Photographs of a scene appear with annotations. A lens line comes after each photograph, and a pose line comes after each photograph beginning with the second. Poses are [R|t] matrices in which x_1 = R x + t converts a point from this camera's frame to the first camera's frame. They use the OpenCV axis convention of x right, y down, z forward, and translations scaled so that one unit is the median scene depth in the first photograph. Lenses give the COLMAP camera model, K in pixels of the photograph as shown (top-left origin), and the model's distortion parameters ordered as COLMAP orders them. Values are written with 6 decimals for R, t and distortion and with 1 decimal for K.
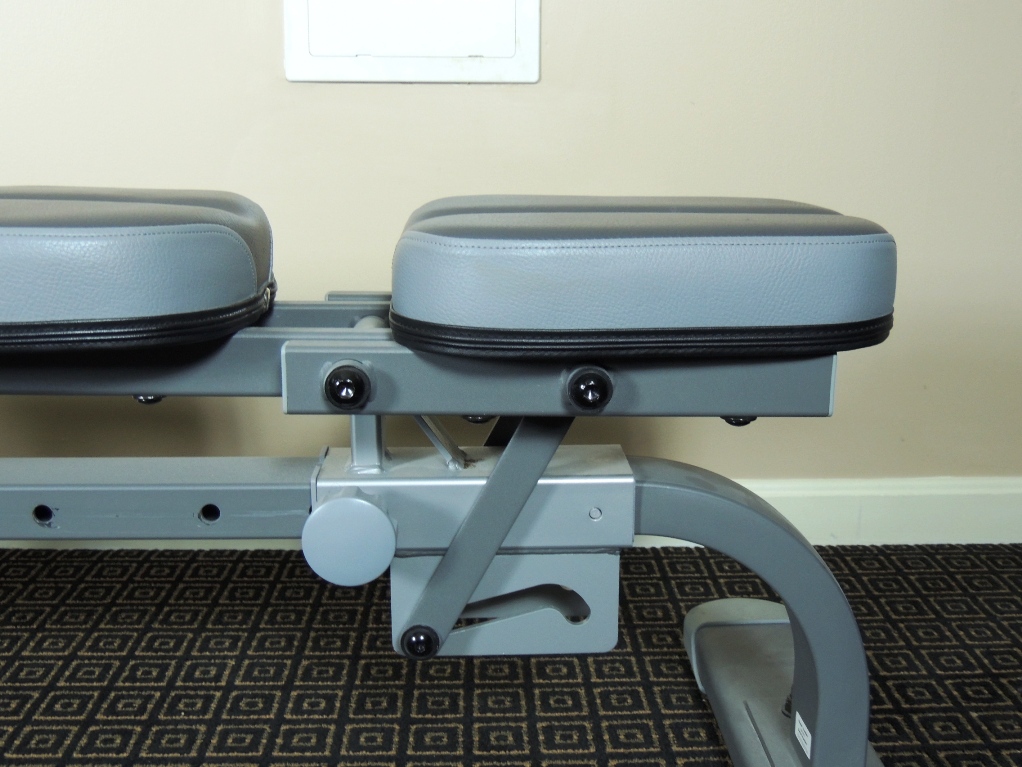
lens RADIAL K [[1196.4, 0, 510.1], [0, 1196.4, 384.7], [0, 0, 1]] dist [-0.090457, 0.000000]
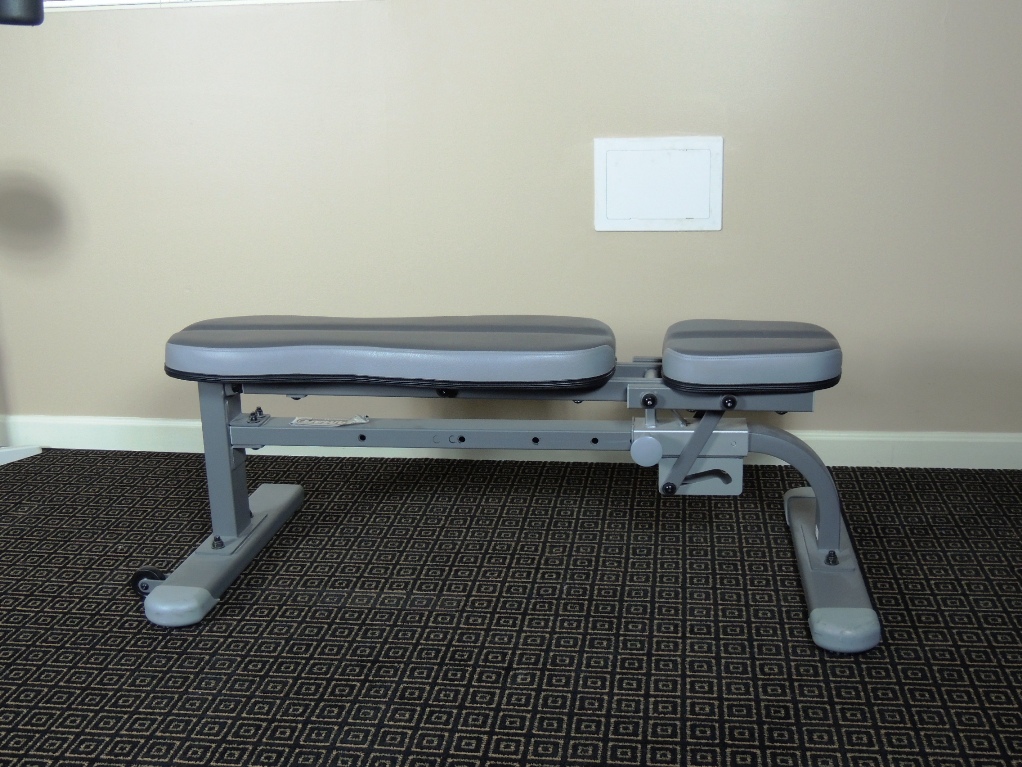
lens RADIAL K [[1196.4, 0, 515.2], [0, 1196.4, 384.0], [0, 0, 1]] dist [-0.090457, 0.000000]
pose [[0.986370, 0.014689, -0.163883, 0.022849], [-0.006369, 0.998669, 0.051178, -0.168295], [0.164416, -0.049436, 0.985151, -1.791452]]
